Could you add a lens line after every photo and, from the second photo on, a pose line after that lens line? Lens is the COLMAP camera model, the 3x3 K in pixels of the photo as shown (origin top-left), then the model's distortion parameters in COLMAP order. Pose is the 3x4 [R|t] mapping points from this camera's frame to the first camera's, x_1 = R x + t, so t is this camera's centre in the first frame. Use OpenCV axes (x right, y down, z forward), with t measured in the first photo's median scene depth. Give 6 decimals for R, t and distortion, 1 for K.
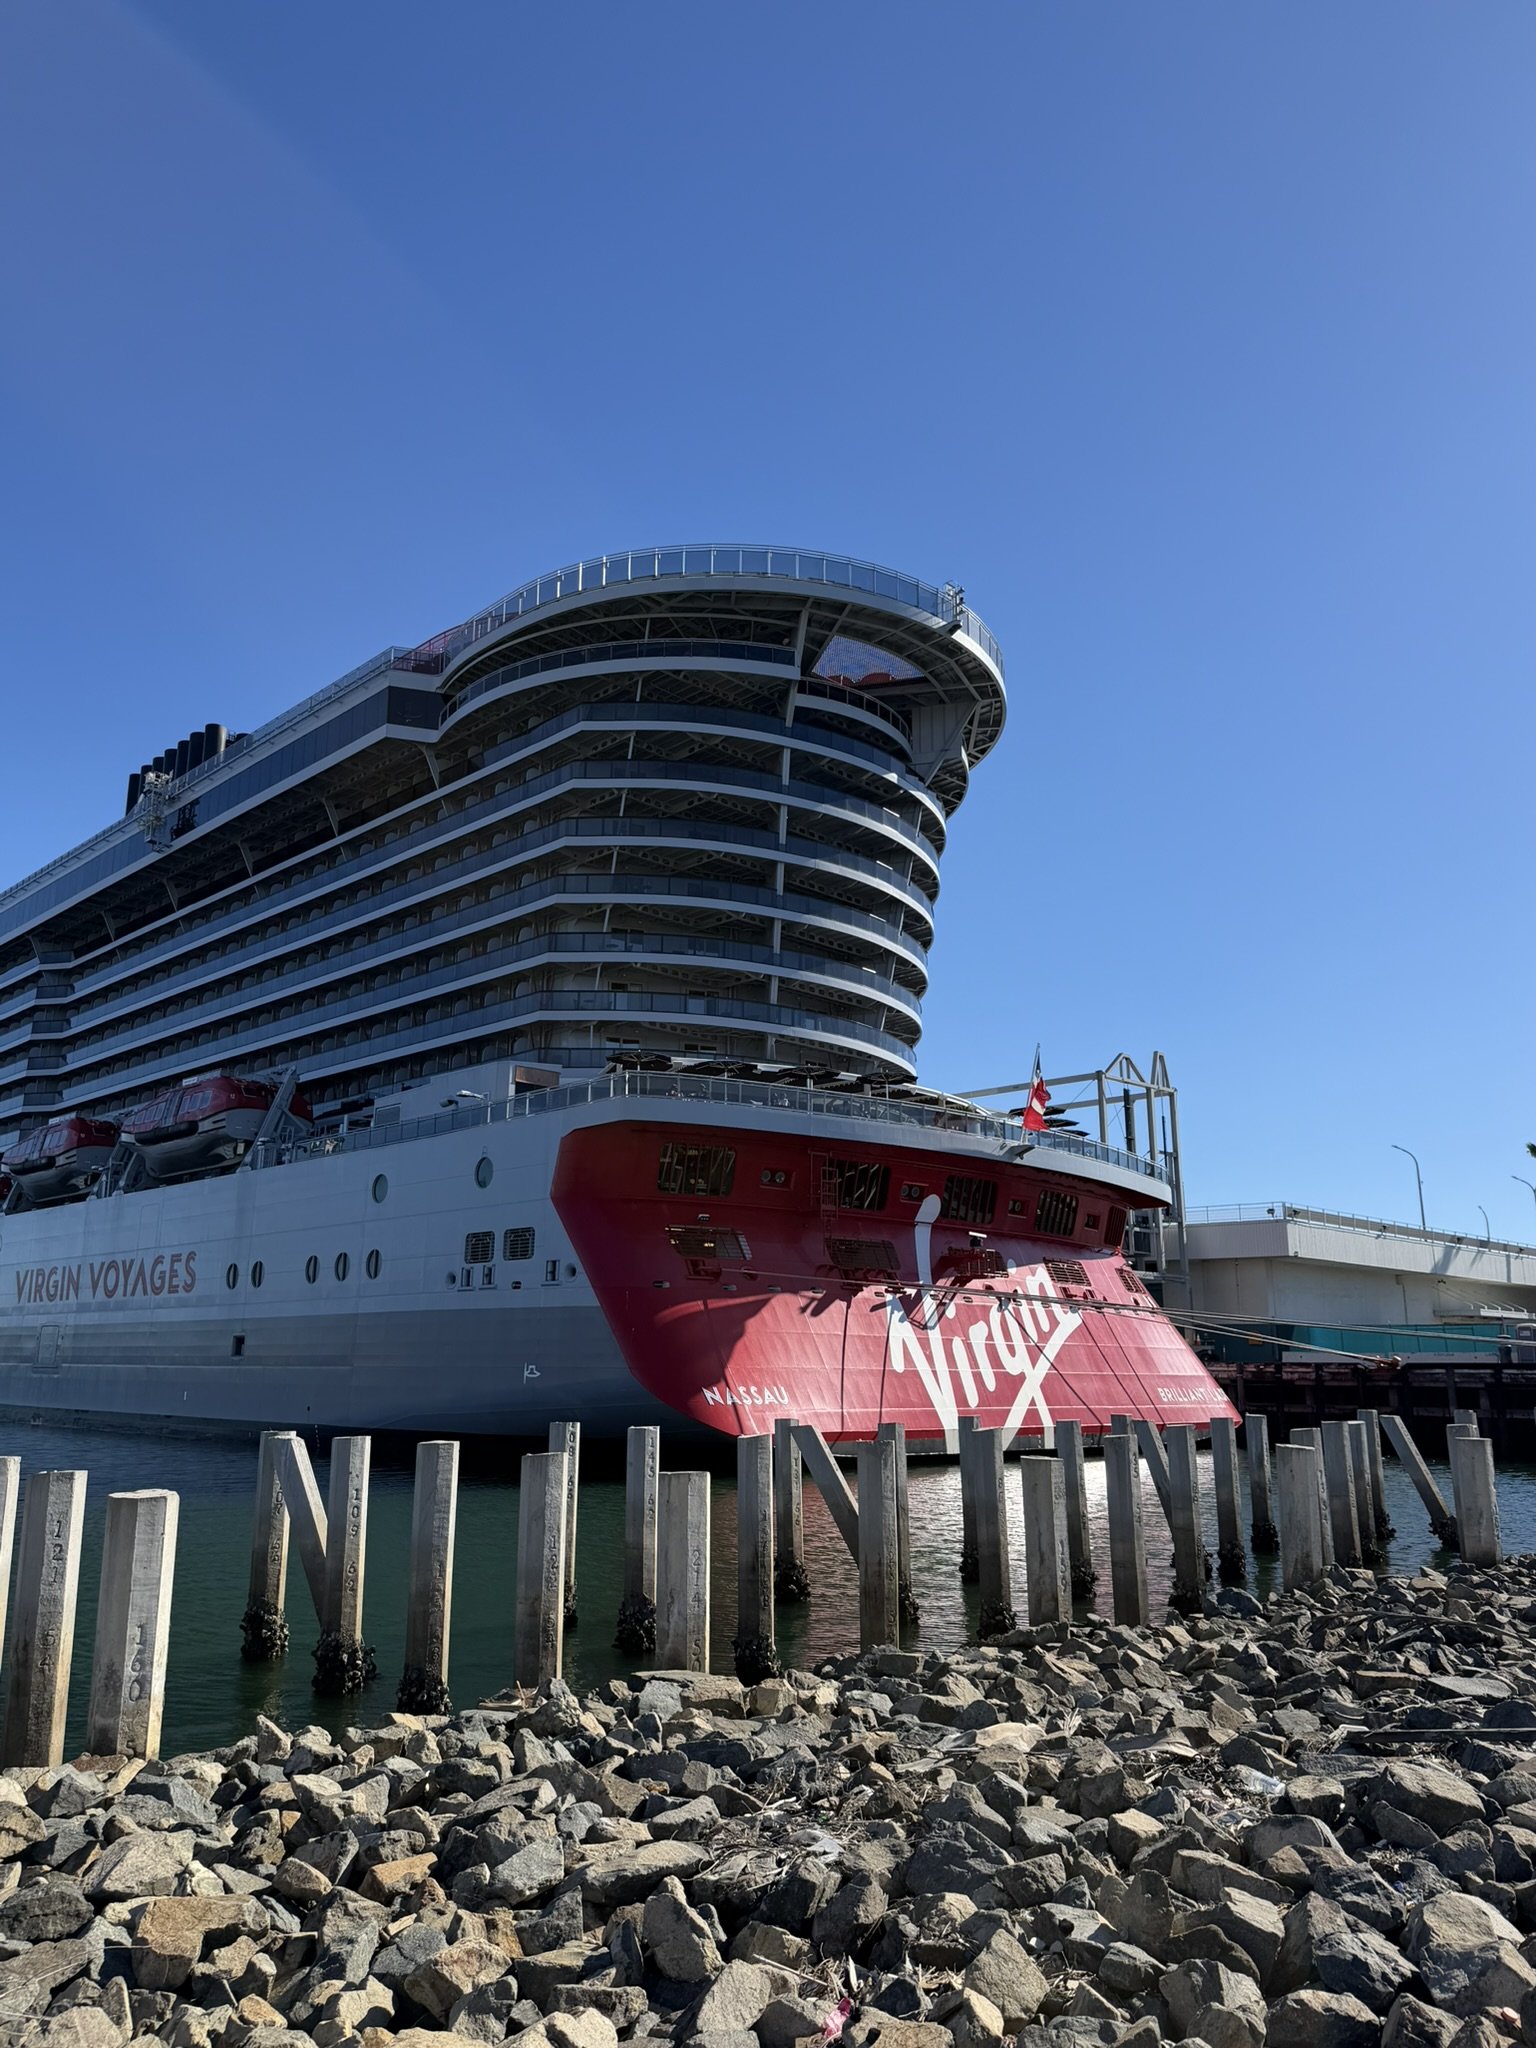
lens RADIAL K [[1434.5, 0, 768.0], [0, 1434.5, 1024.0], [0, 0, 1]] dist [0.151063, -0.388115]
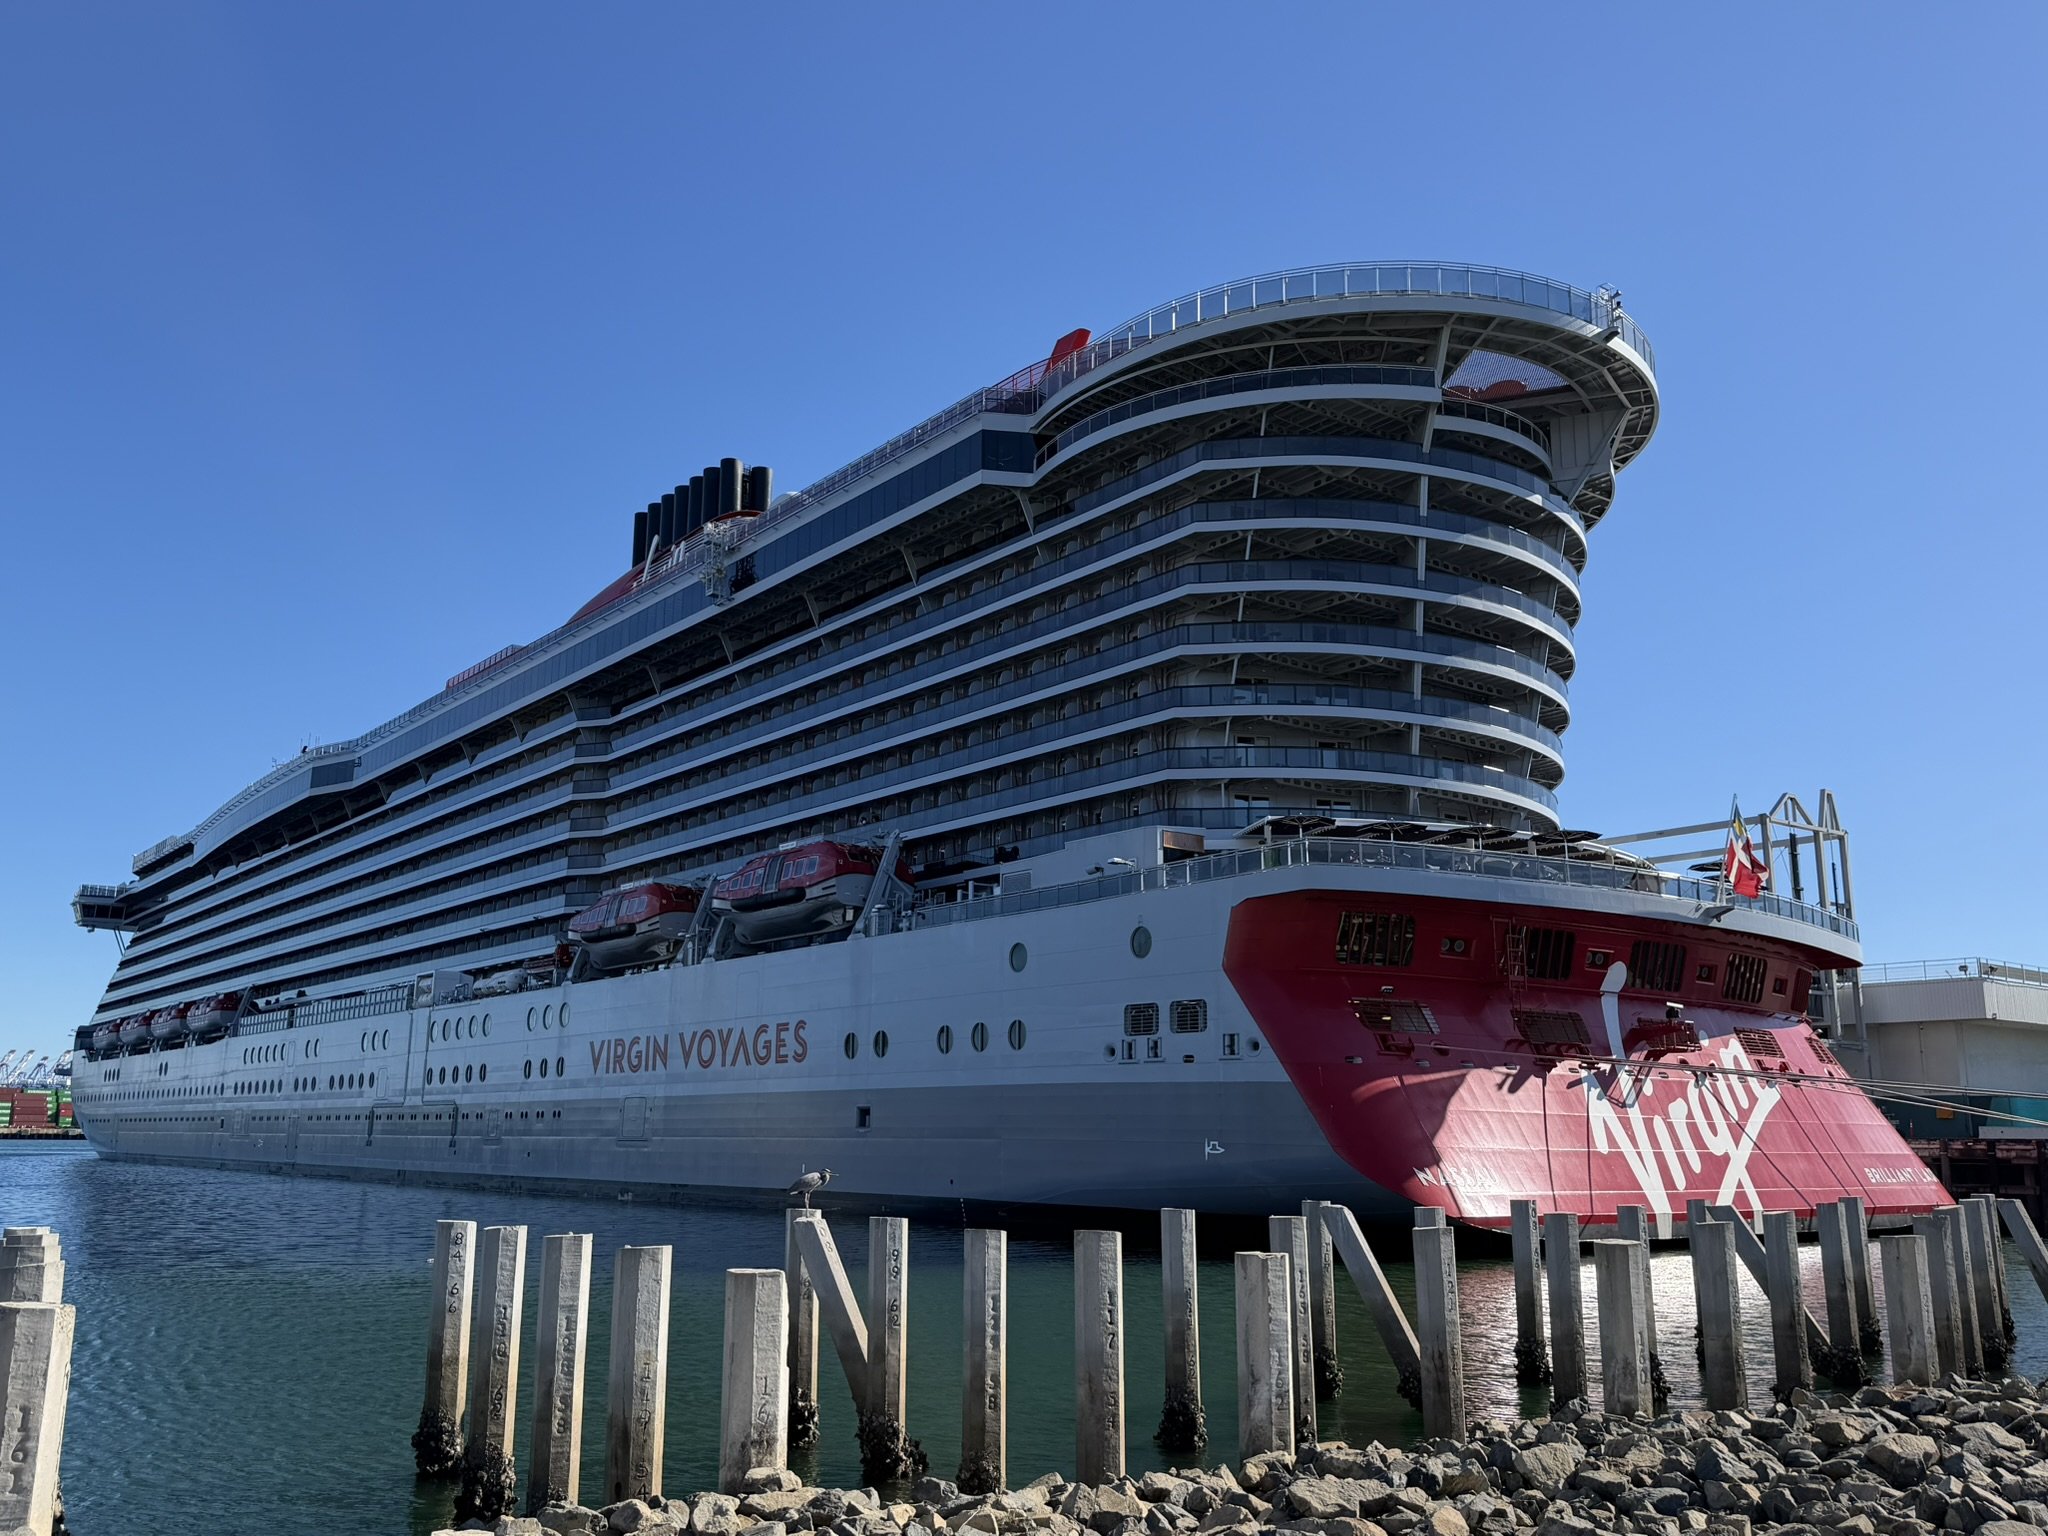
lens RADIAL K [[1656.0, 0, 1021.7], [0, 1656.0, 781.0], [0, 0, 1]] dist [0.137236, -0.346862]
pose [[0.991124, -0.023792, -0.130796, -0.106797], [0.026504, 0.999468, 0.019025, -0.024110], [0.130274, -0.022323, 0.991227, -0.095114]]
